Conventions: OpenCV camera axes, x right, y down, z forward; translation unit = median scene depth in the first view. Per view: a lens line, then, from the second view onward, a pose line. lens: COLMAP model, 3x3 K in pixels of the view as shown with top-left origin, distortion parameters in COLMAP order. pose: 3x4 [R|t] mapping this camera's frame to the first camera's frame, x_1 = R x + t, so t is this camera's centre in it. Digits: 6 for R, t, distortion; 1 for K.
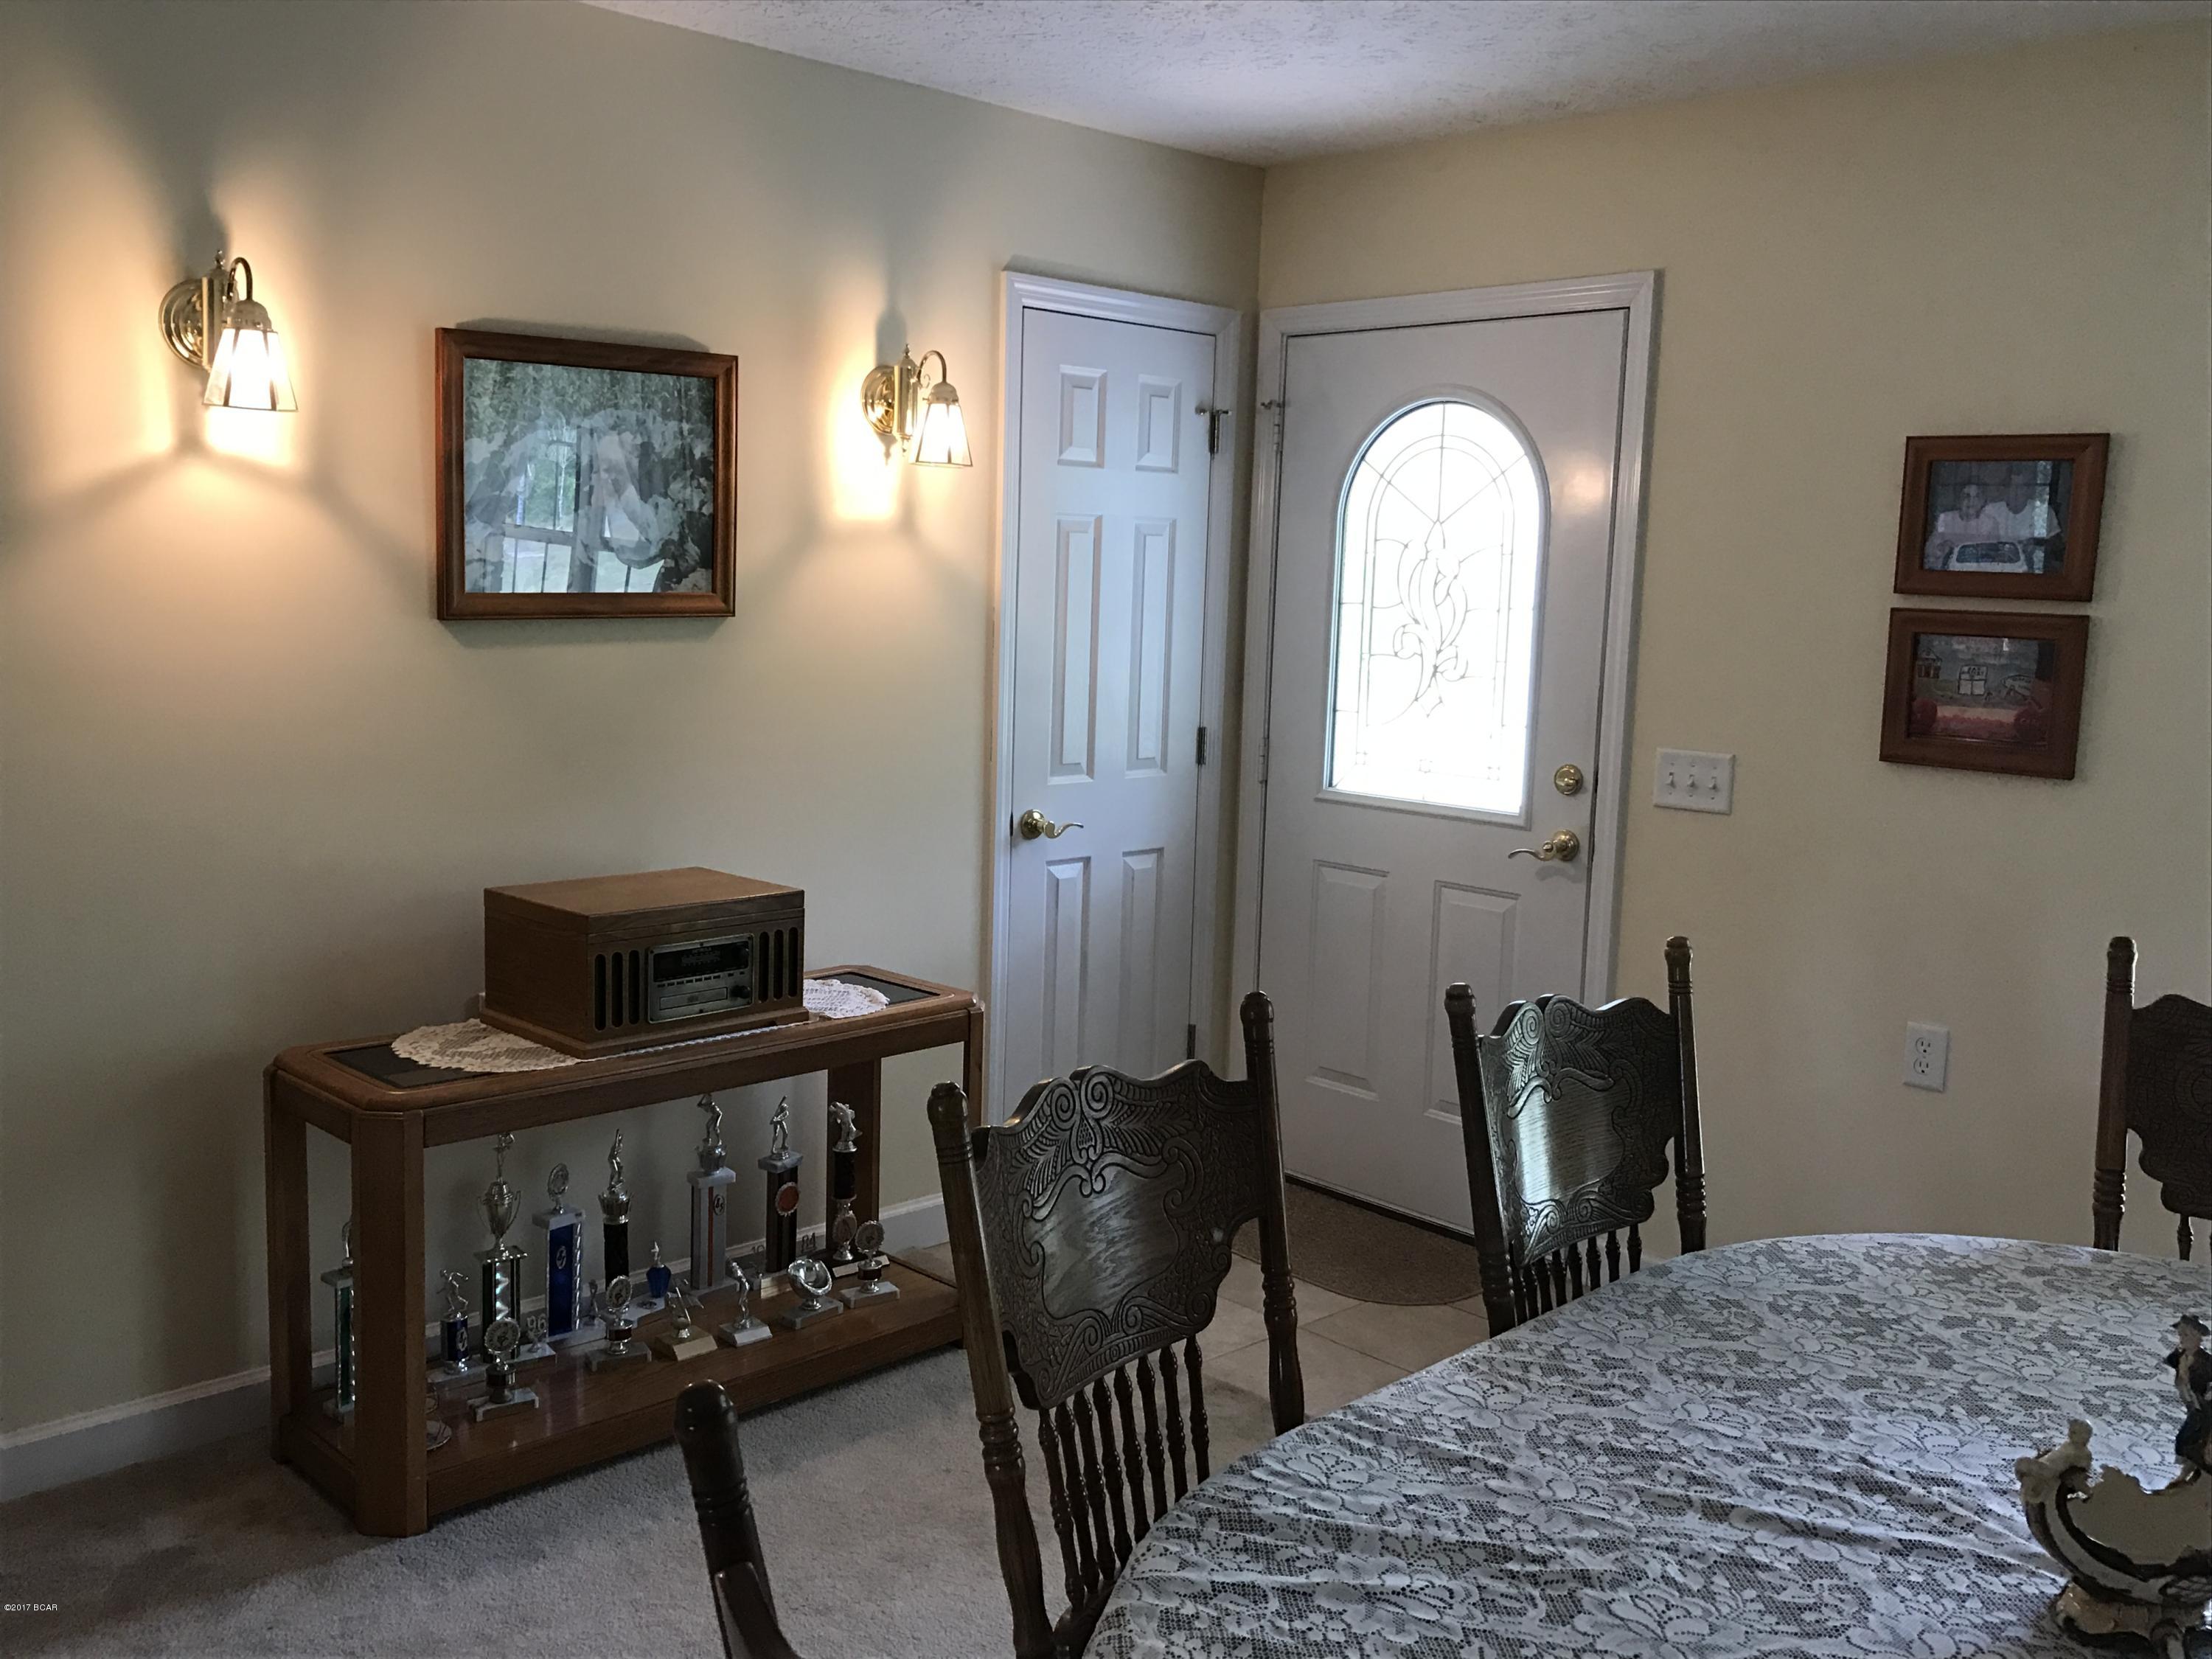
lens RADIAL K [[1918.2, 0, 1106.0], [0, 1918.2, 829.5], [0, 0, 1]] dist [0.008172, 0.007073]
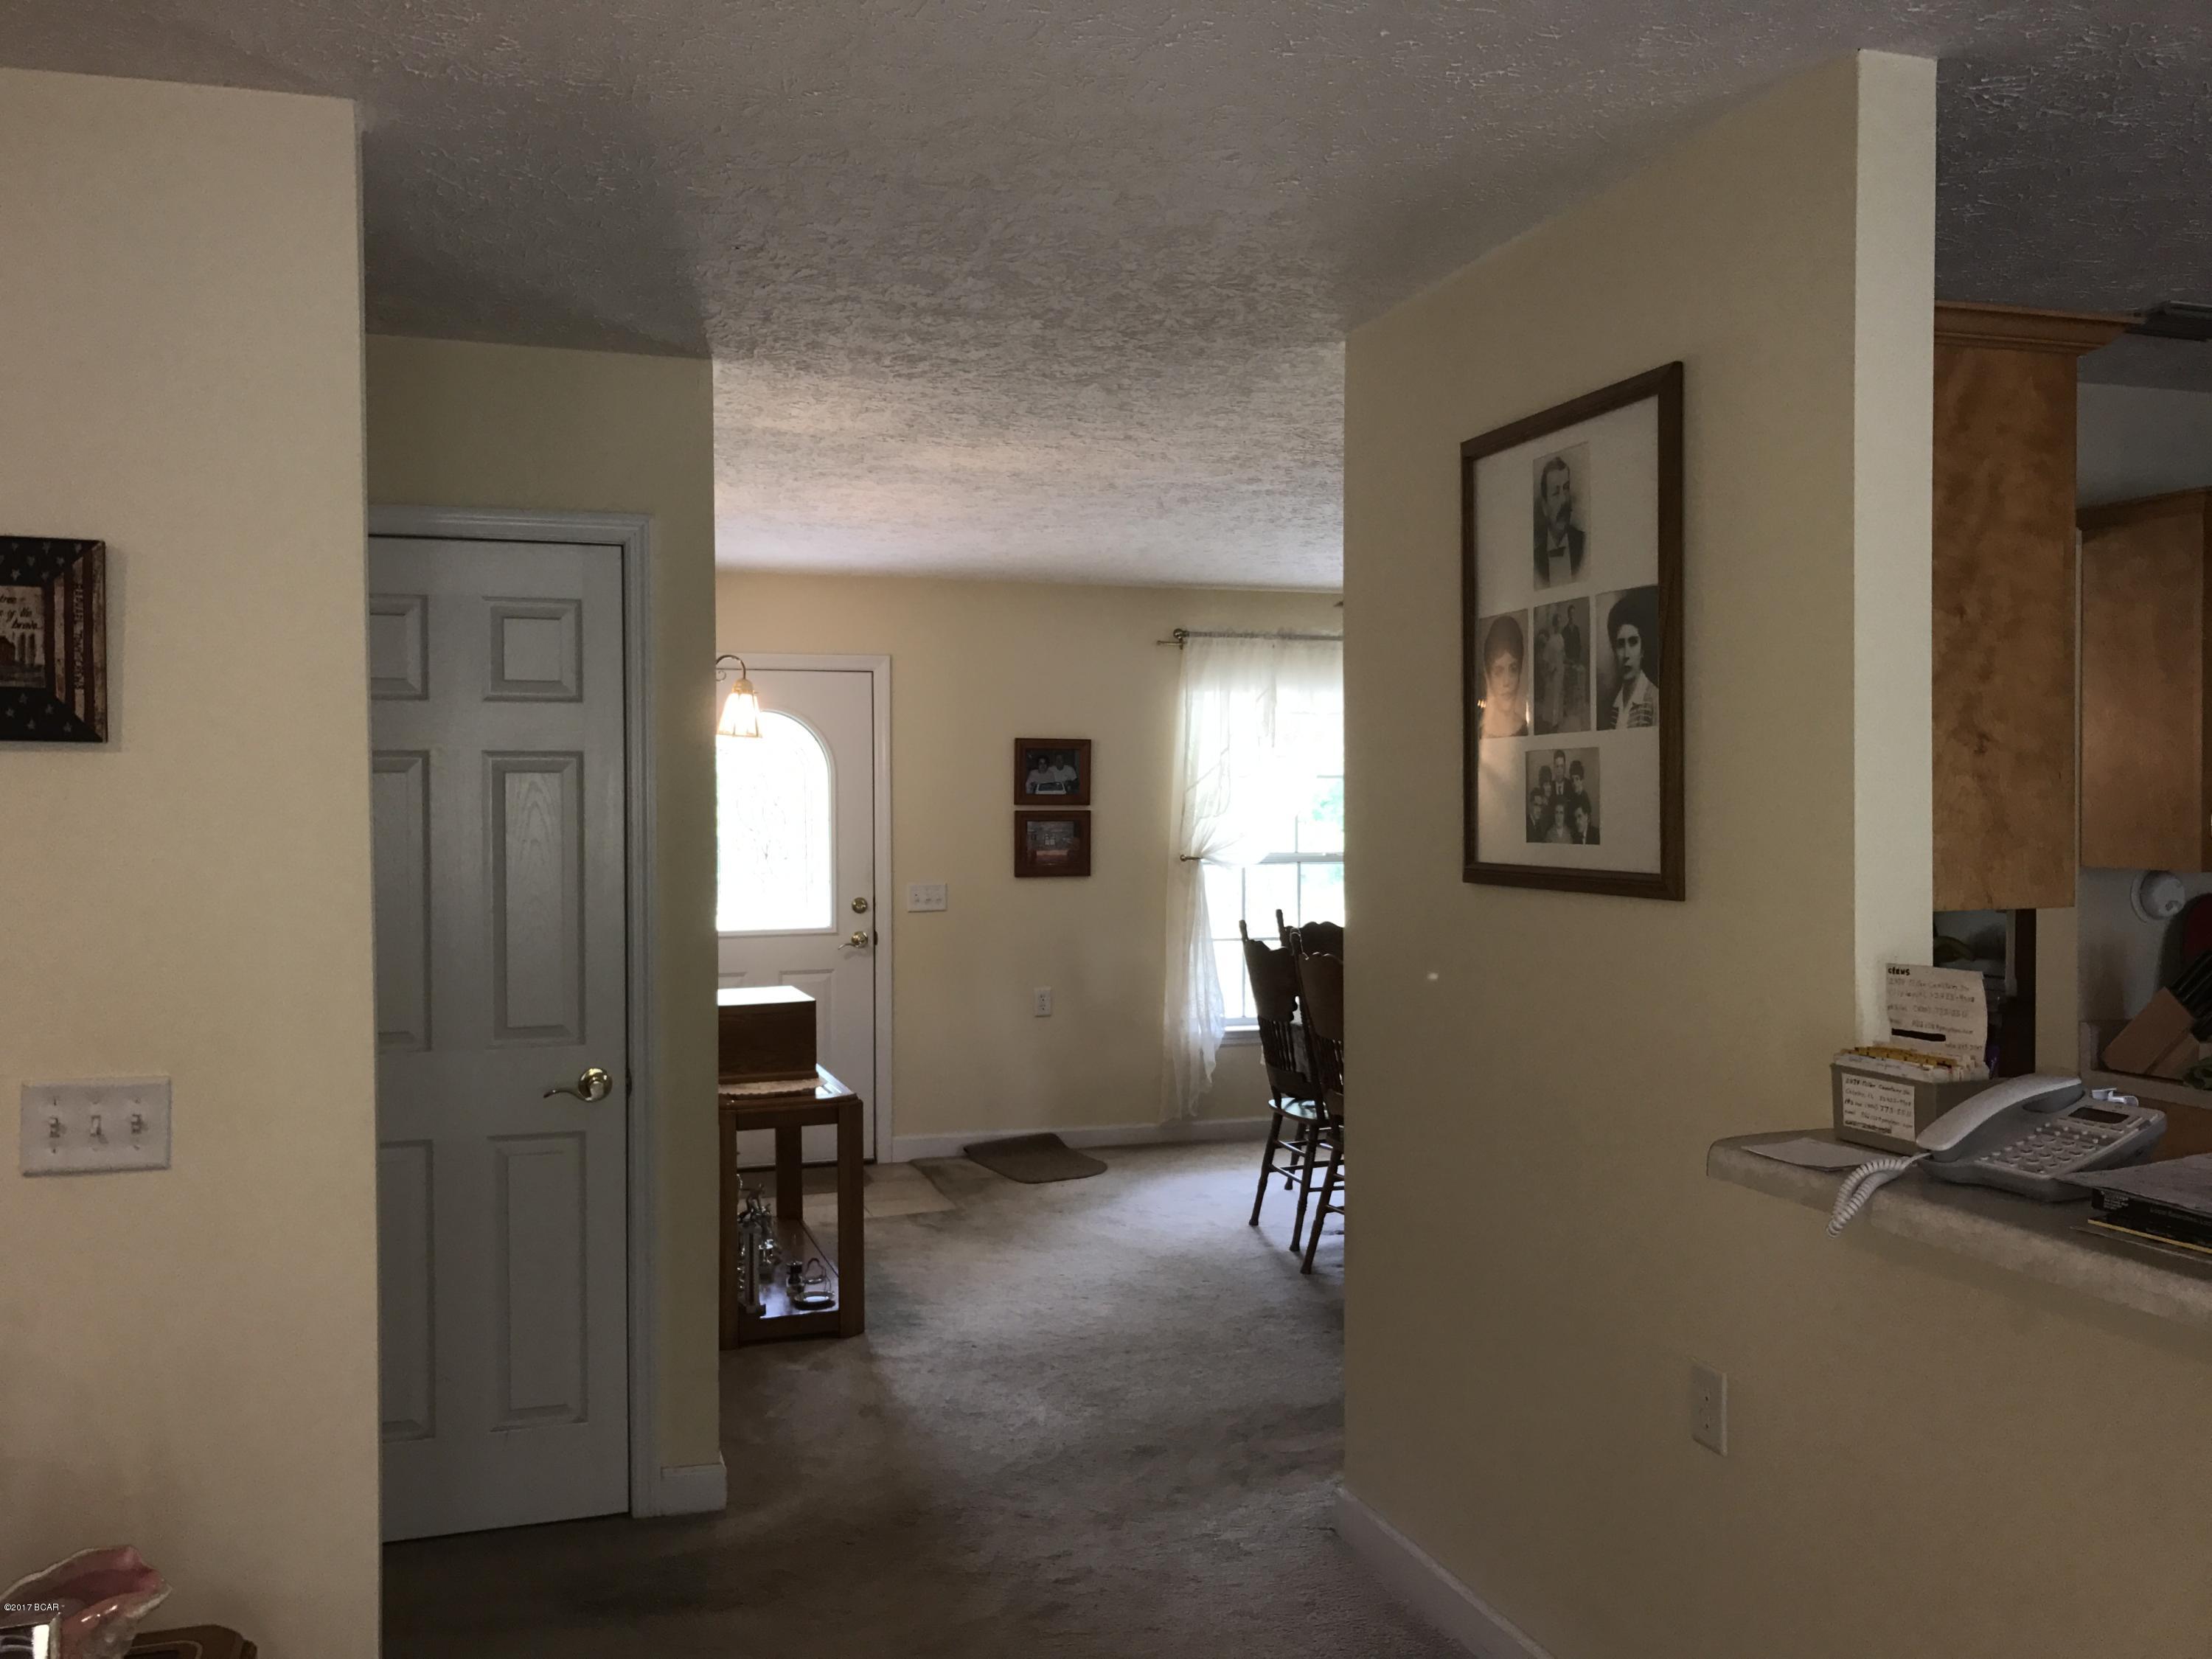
lens RADIAL K [[1819.7, 0, 1073.0], [0, 1819.7, 834.5], [0, 0, 1]] dist [0.013666, -0.015301]
pose [[0.436766, -0.051243, 0.898114, -1.551989], [0.141464, 0.989867, -0.012318, -0.051050], [-0.888382, 0.132431, 0.439590, -0.020419]]
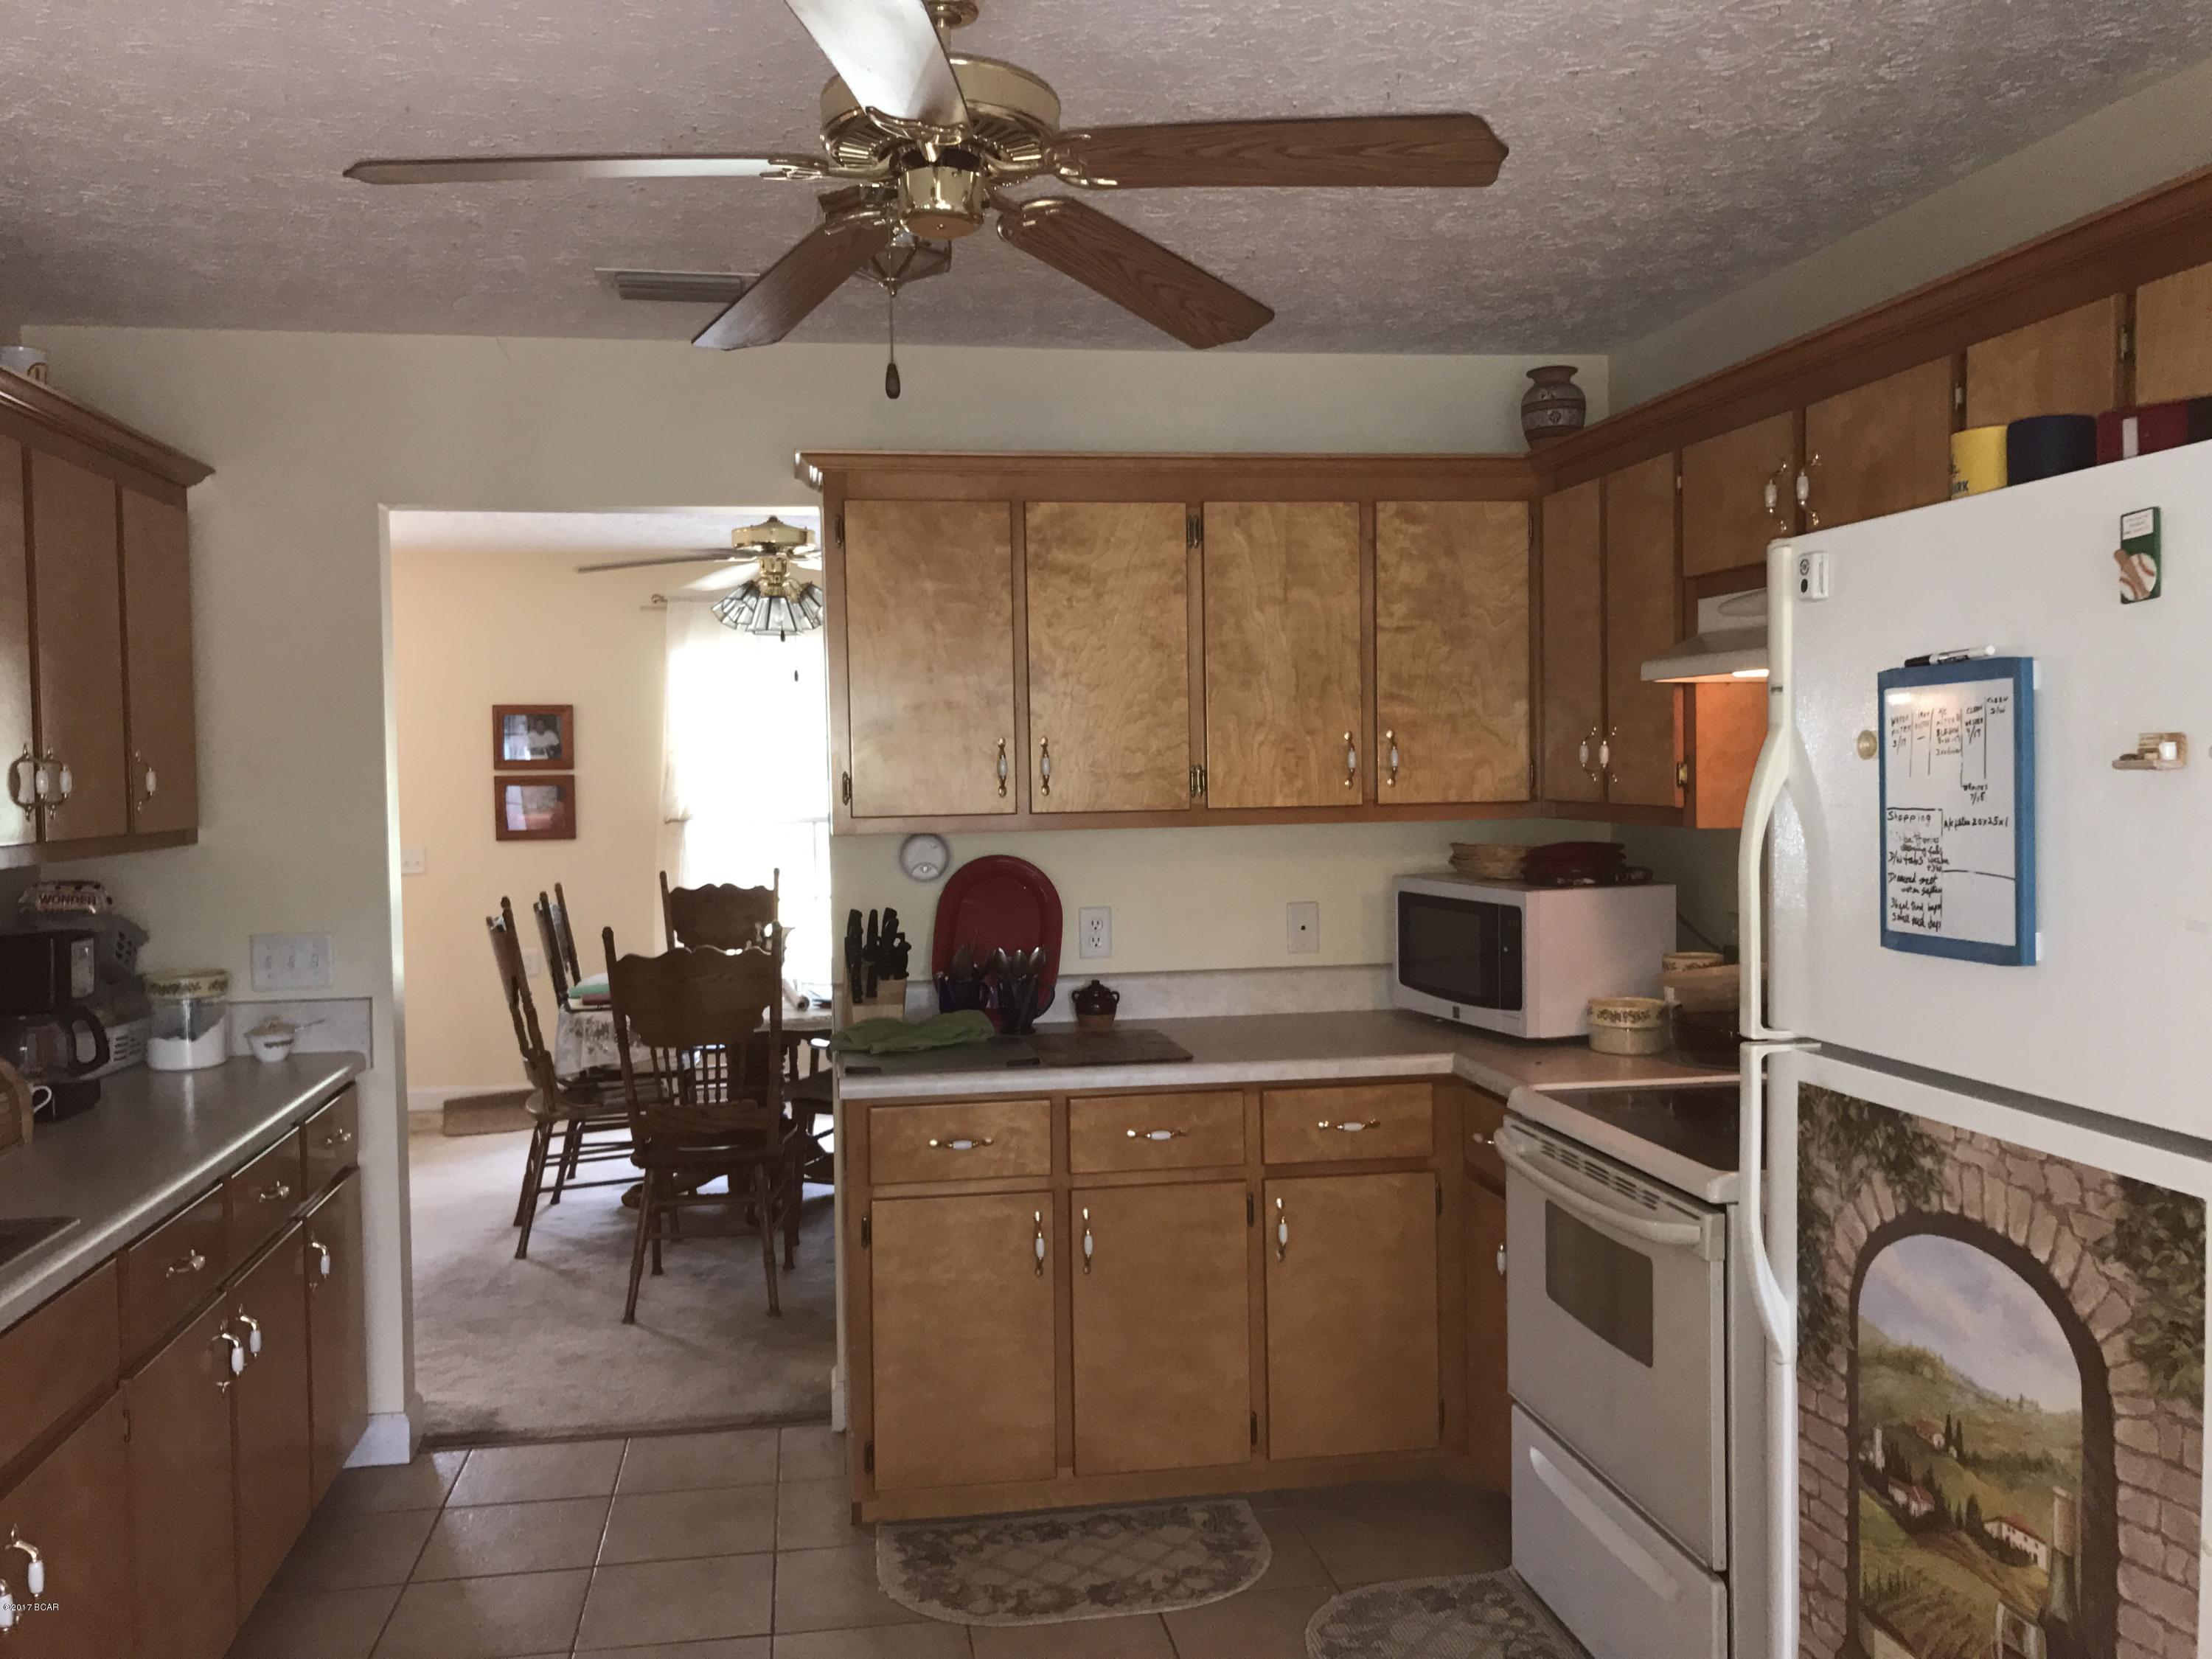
lens RADIAL K [[1819.7, 0, 1073.0], [0, 1819.7, 834.5], [0, 0, 1]] dist [0.013666, -0.015301]
pose [[0.562419, -0.075352, 0.823411, -1.065591], [0.149025, 0.988769, -0.011305, 0.089135], [-0.813312, 0.129068, 0.567332, -0.866106]]
